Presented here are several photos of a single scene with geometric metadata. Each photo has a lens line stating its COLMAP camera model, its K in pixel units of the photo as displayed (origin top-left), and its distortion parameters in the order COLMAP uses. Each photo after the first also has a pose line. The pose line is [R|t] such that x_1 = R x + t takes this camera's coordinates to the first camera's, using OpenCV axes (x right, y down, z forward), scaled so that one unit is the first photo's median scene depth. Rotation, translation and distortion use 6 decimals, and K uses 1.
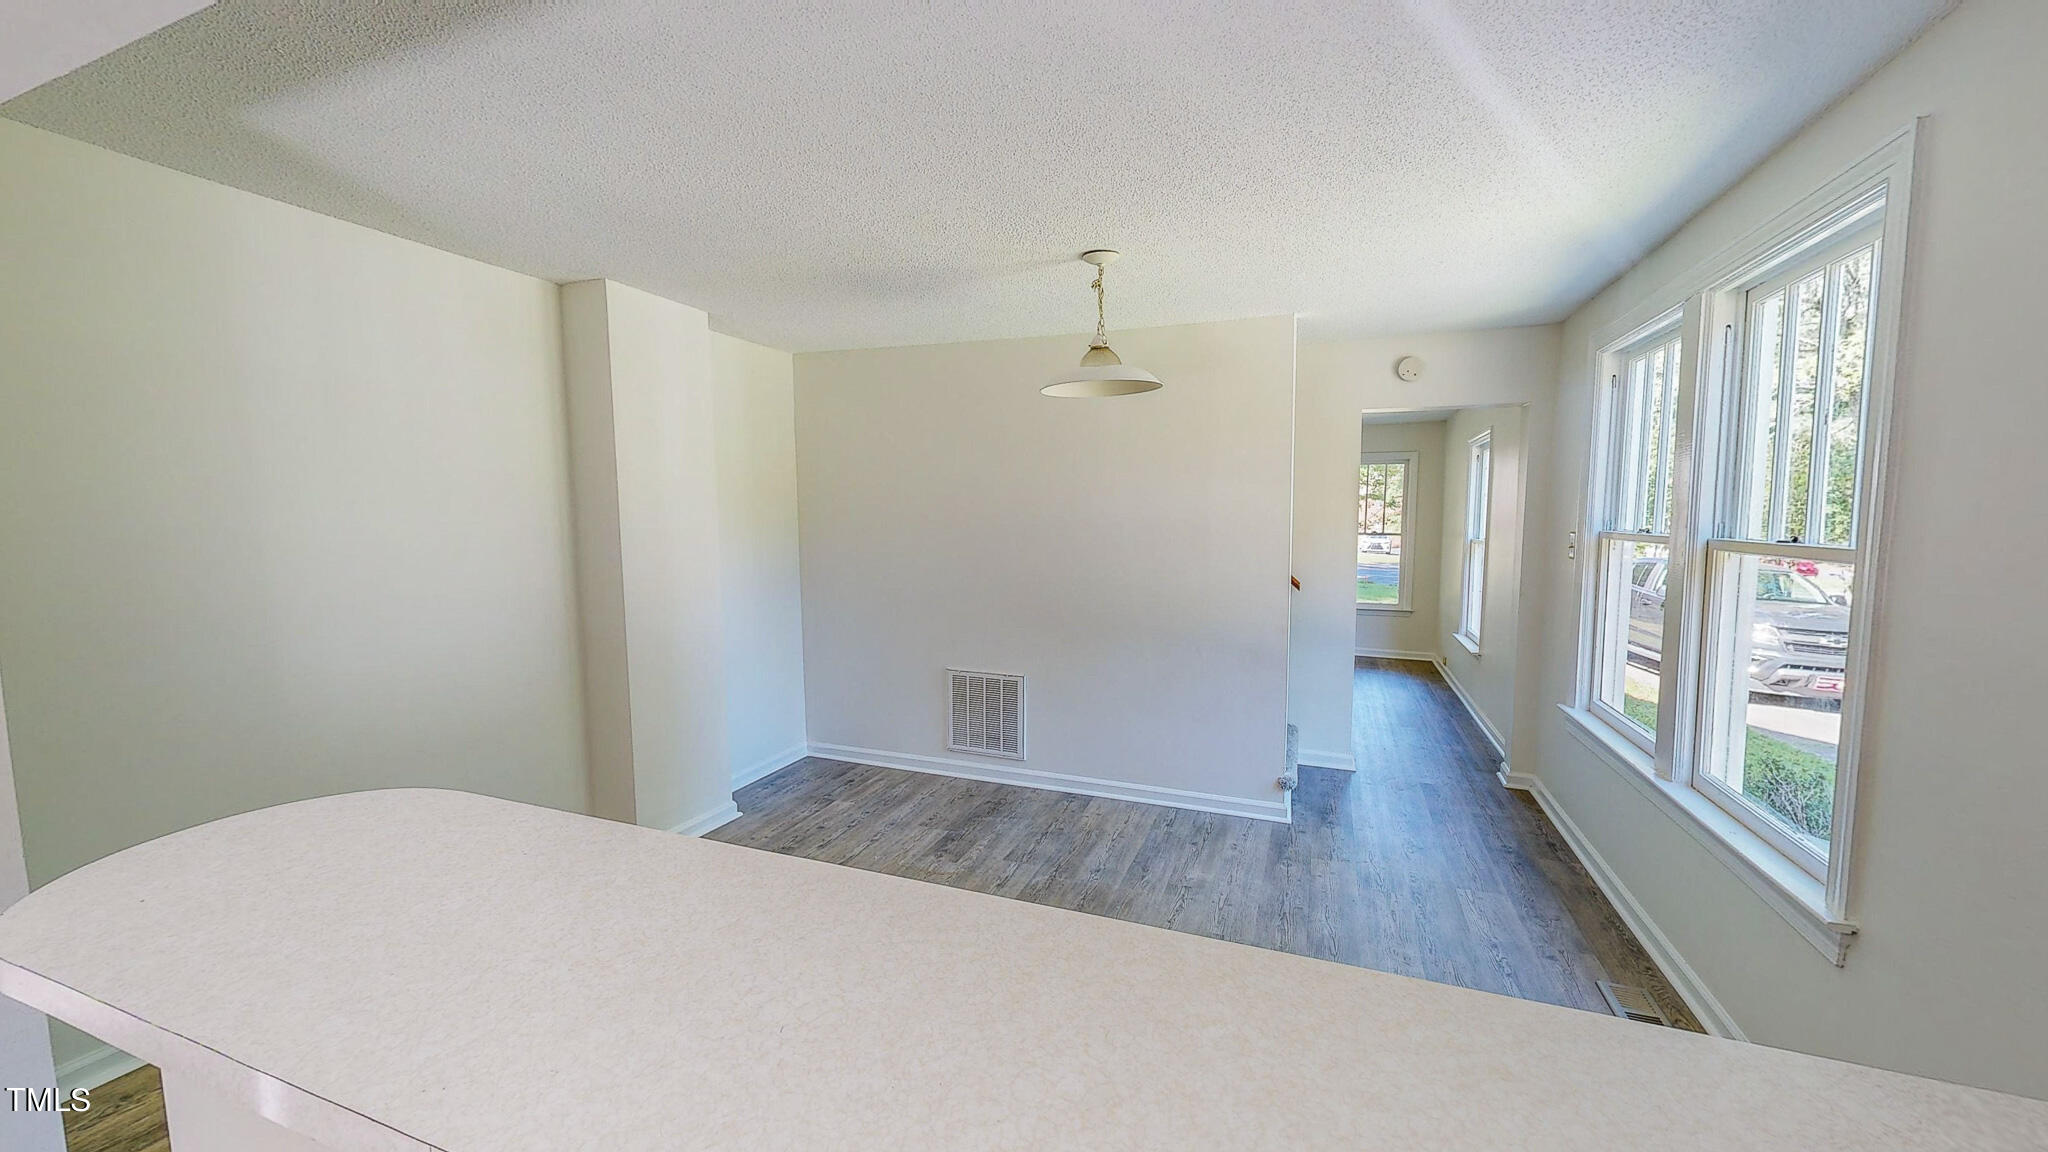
lens RADIAL K [[754.8, 0, 1024.0], [0, 754.8, 576.0], [0, 0, 1]] dist [-0.000060, -0.000079]
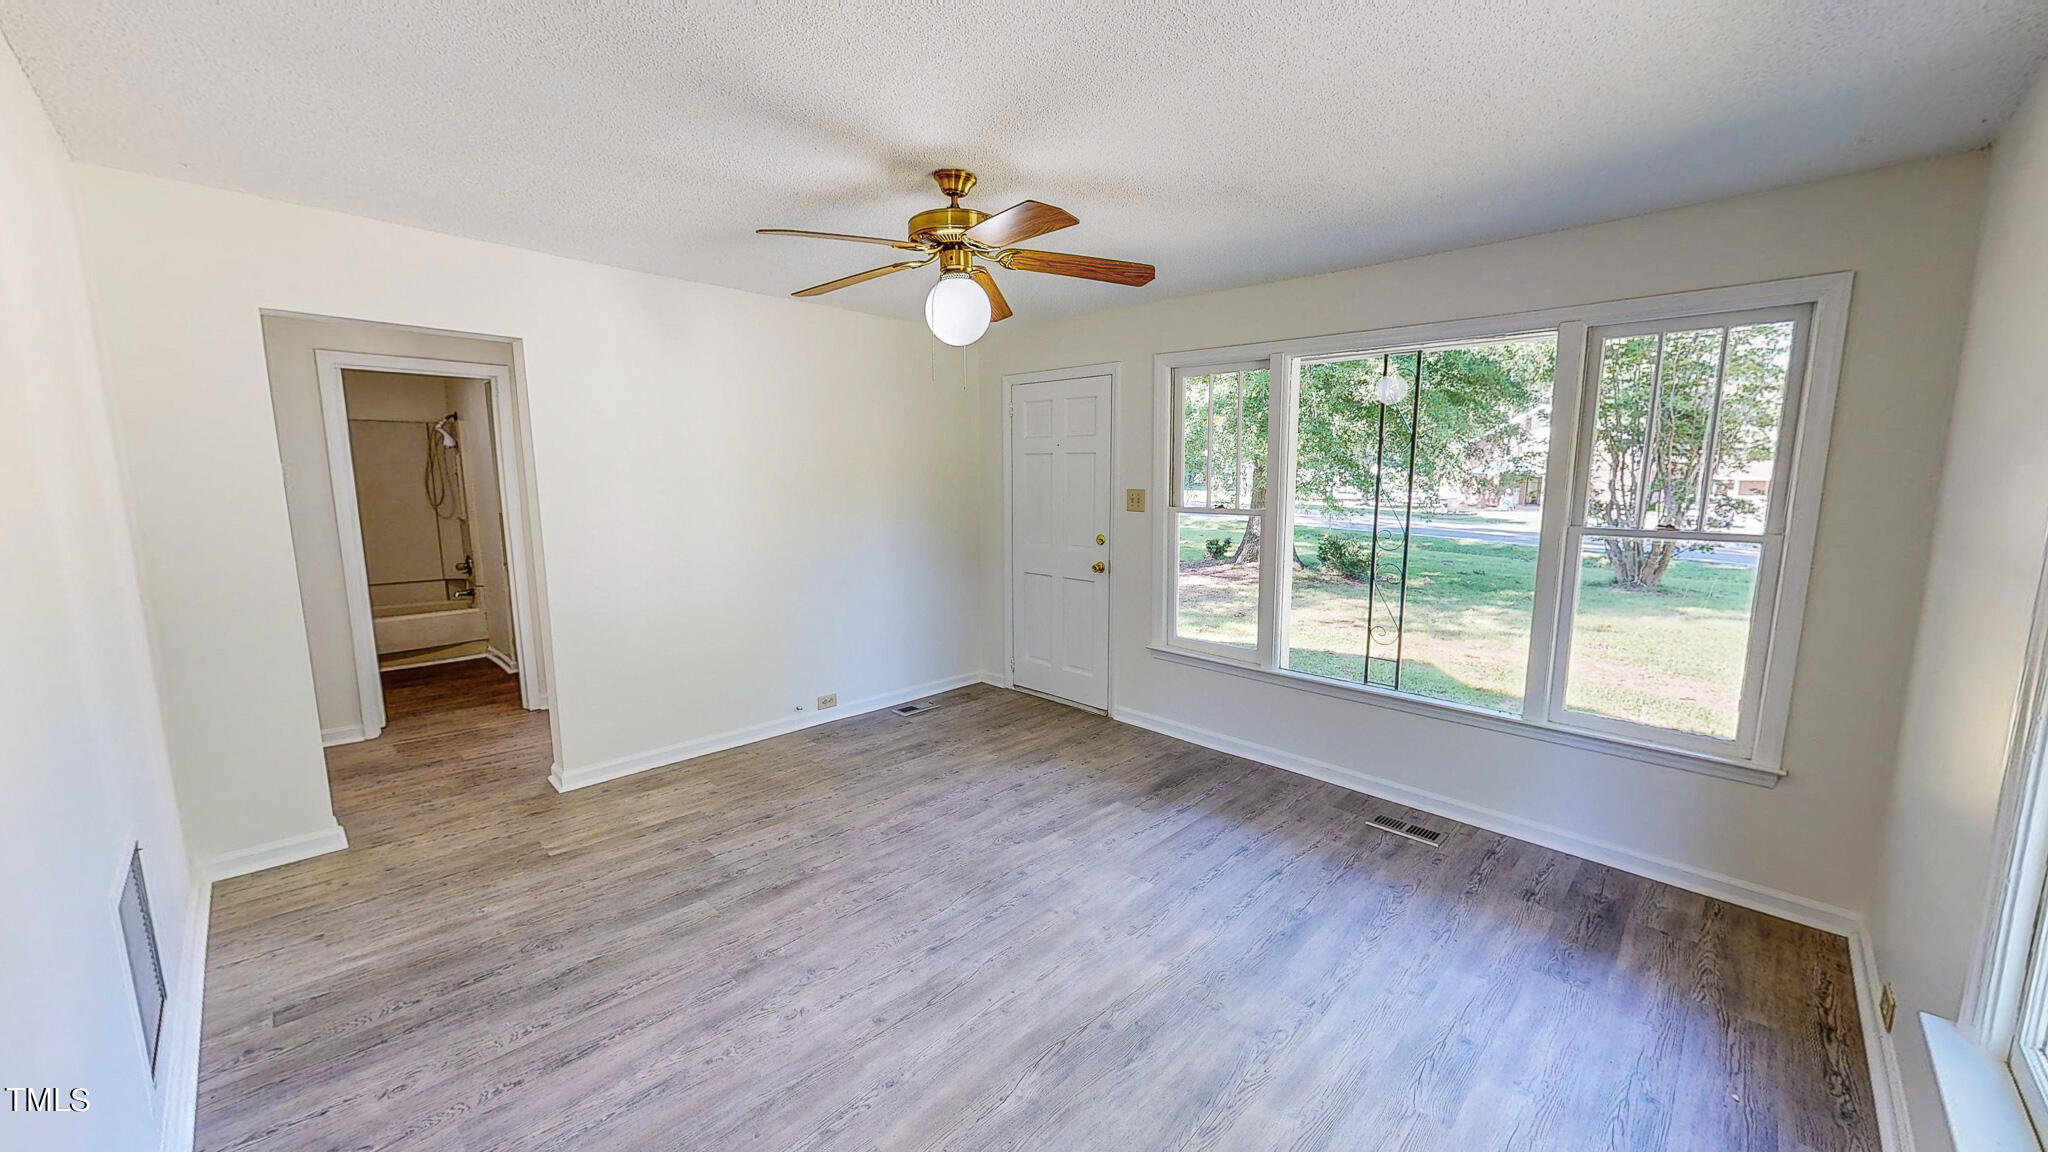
lens RADIAL K [[749.3, 0, 1024.0], [0, 749.3, 576.0], [0, 0, 1]] dist [-0.006224, 0.000013]
pose [[0.920237, 0.056037, -0.387330, 0.707470], [-0.035162, 0.997532, 0.060778, -0.106908], [0.389780, -0.042311, 0.919936, 1.239085]]
